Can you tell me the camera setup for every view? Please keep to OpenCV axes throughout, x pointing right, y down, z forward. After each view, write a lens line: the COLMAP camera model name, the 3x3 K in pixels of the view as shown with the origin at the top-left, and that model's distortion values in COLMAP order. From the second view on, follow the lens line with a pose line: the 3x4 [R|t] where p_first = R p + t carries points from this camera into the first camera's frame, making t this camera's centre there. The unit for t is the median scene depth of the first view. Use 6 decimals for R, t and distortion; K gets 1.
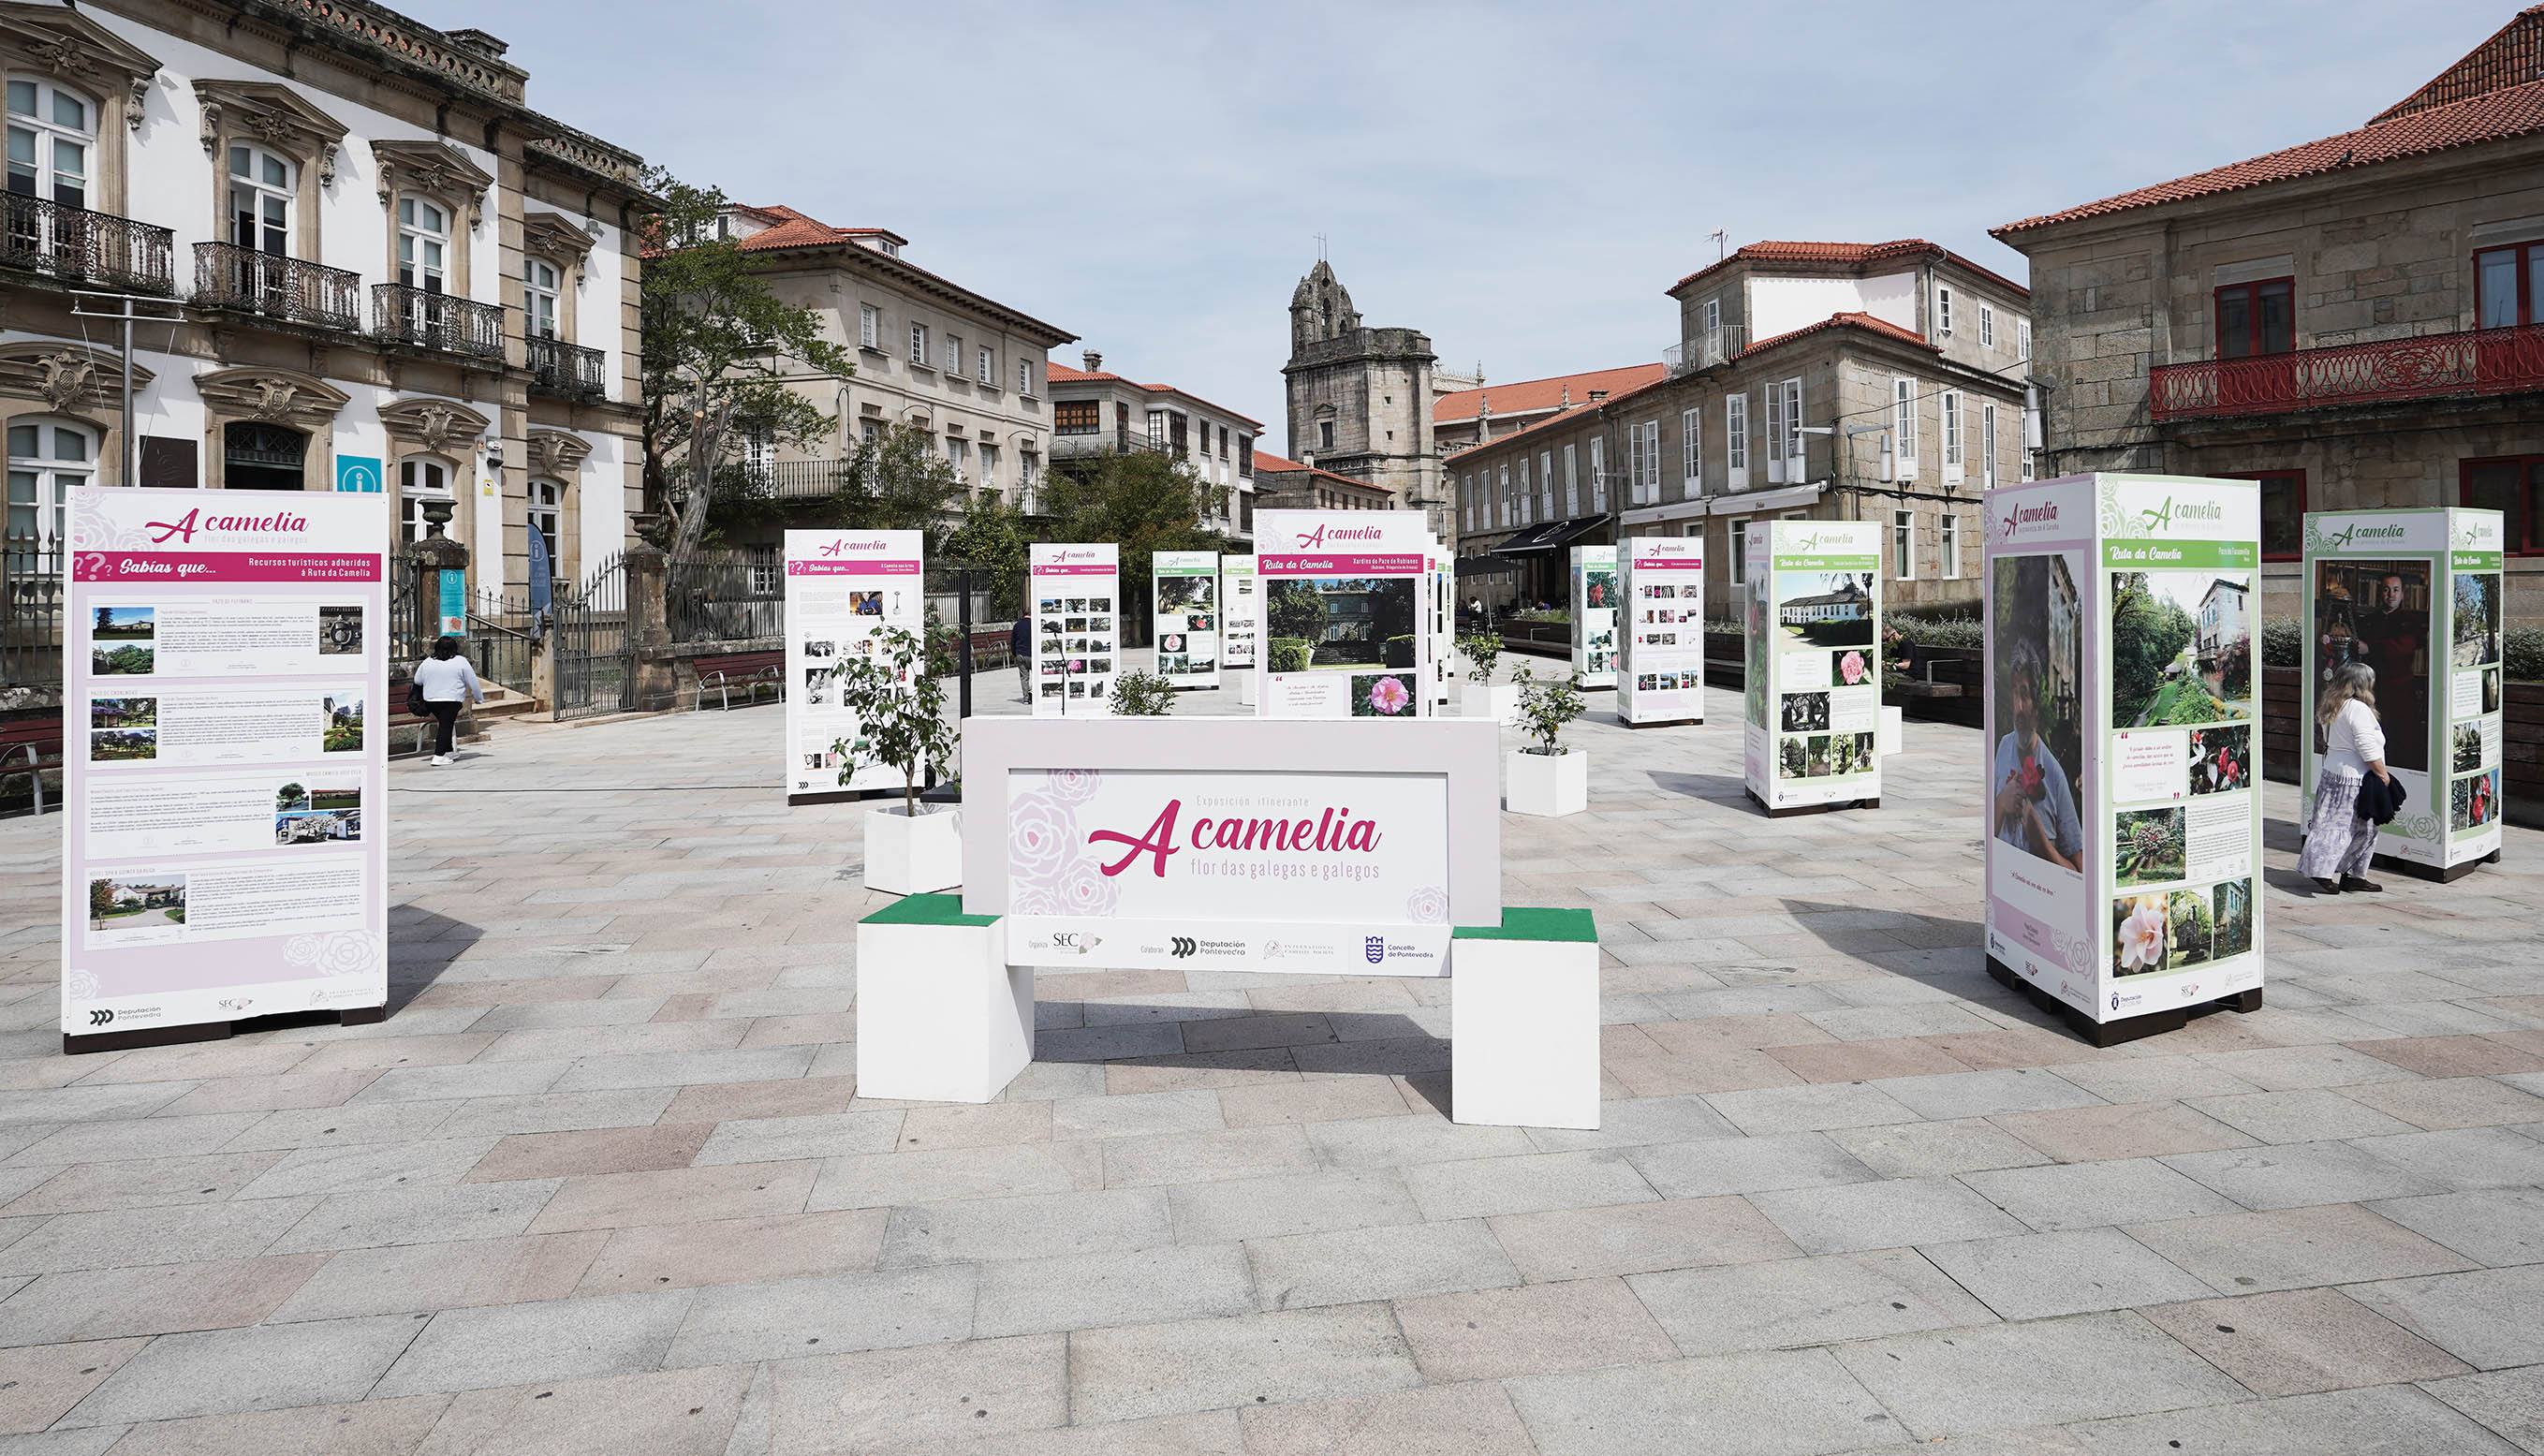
lens RADIAL K [[1423.8, 0, 1331.6], [0, 1423.8, 572.4], [0, 0, 1]] dist [-0.010161, 0.007011]
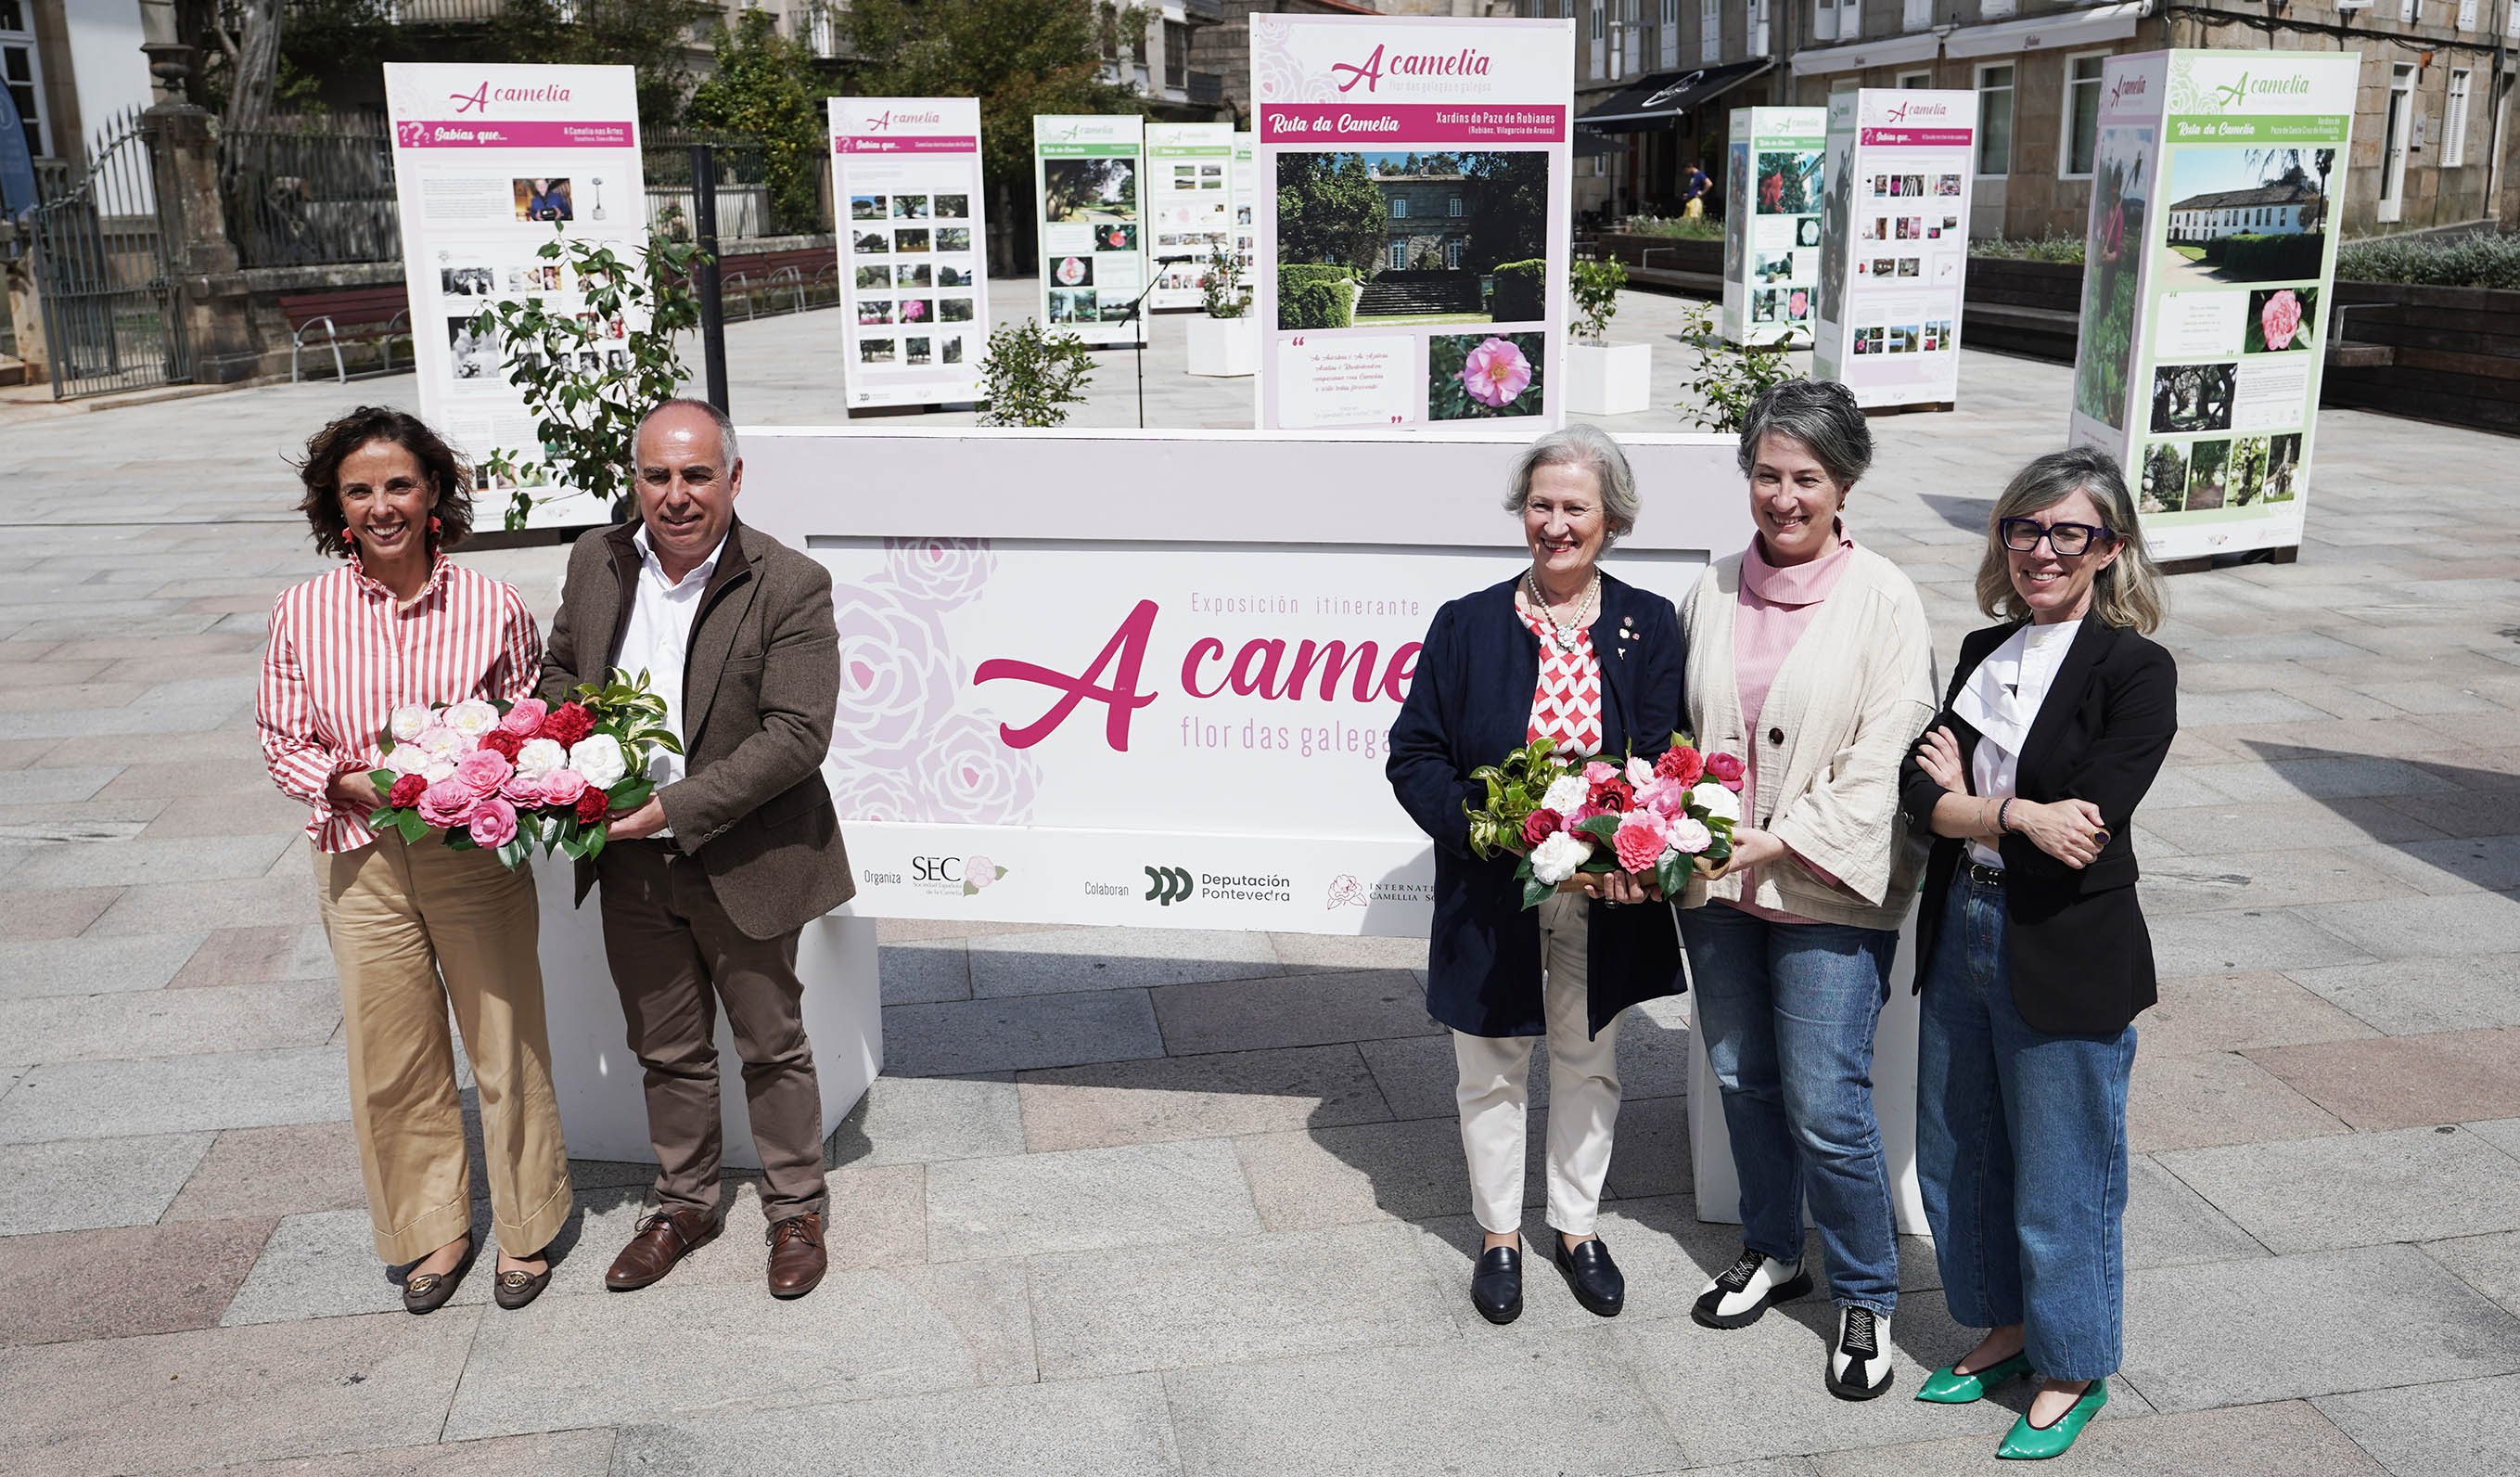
lens RADIAL K [[2149.3, 0, 1309.8], [0, 2149.3, 719.1], [0, 0, 1]] dist [-0.005470, 0.018305]
pose [[0.999990, 0.001808, 0.004176, -0.016905], [-0.002803, 0.967609, 0.252438, 0.003390], [-0.003584, -0.252447, 0.967604, 0.080389]]
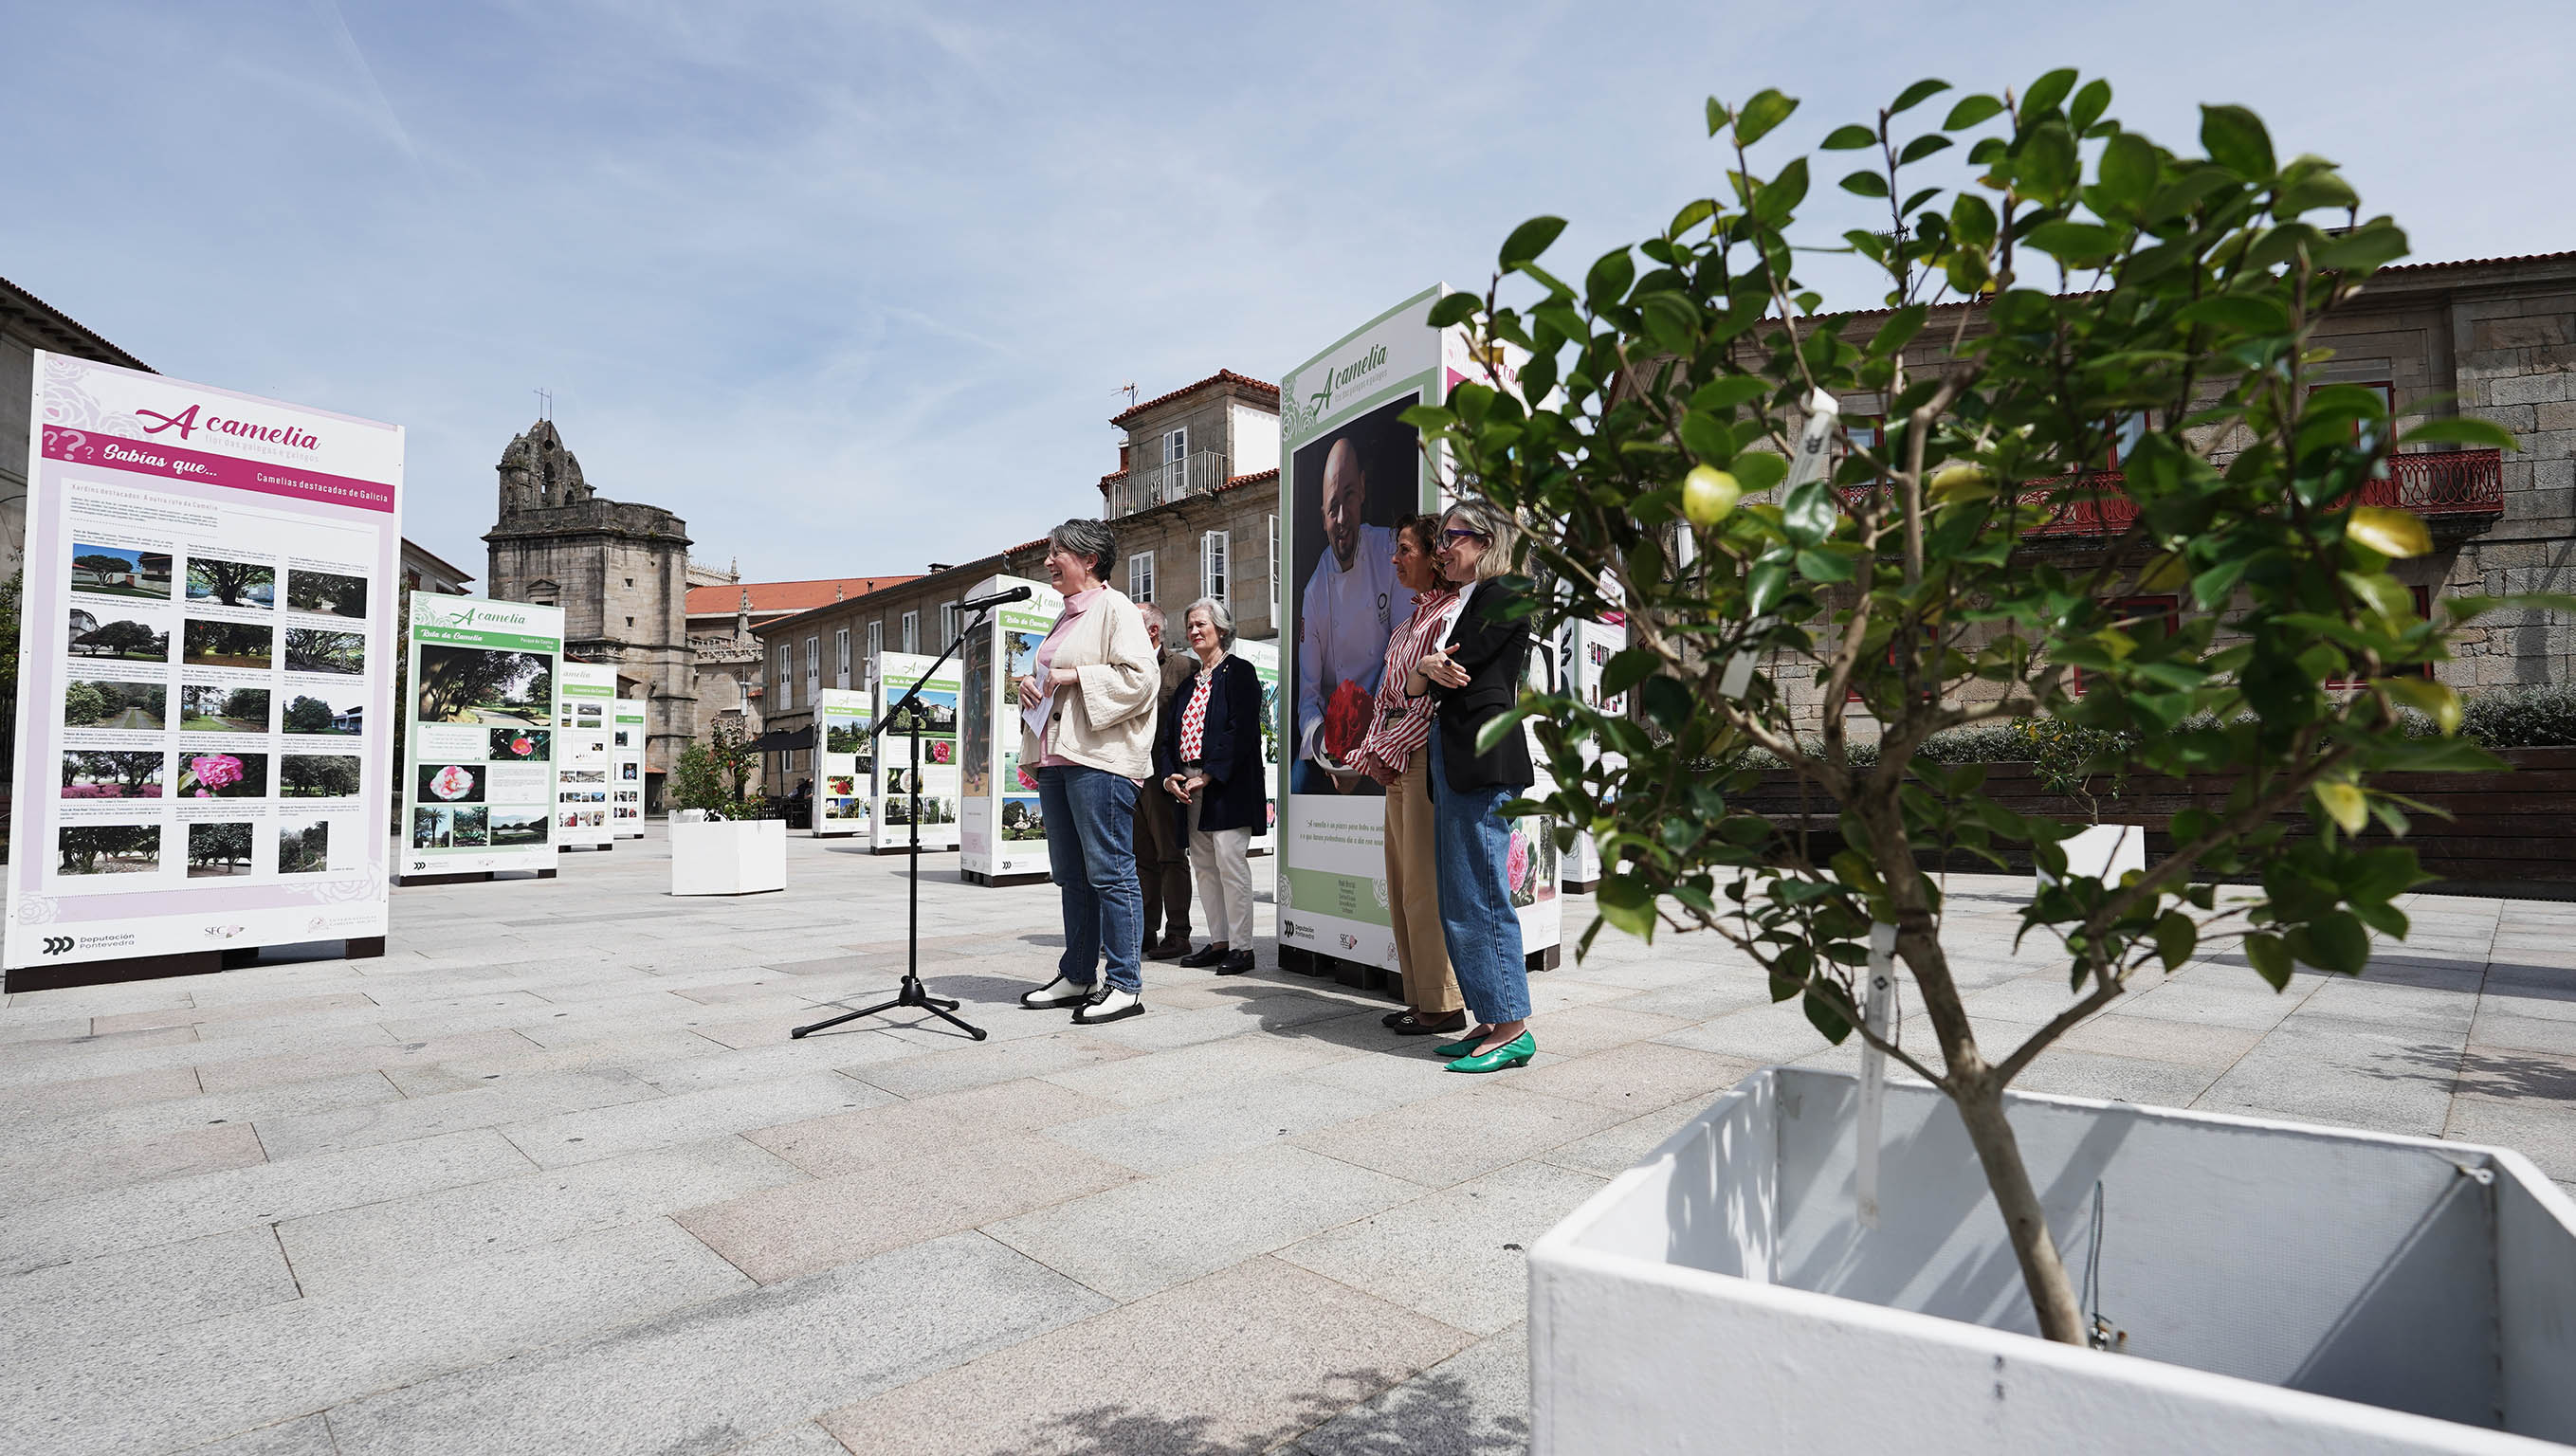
lens RADIAL K [[1220.3, 0, 1379.7], [0, 1220.3, 731.0], [0, 0, 1]] dist [-0.016224, 0.007708]
pose [[0.809953, 0.035843, 0.585399, -0.128834], [-0.004953, 0.998513, -0.054286, 0.069561], [-0.586474, 0.041070, 0.808926, 0.631346]]
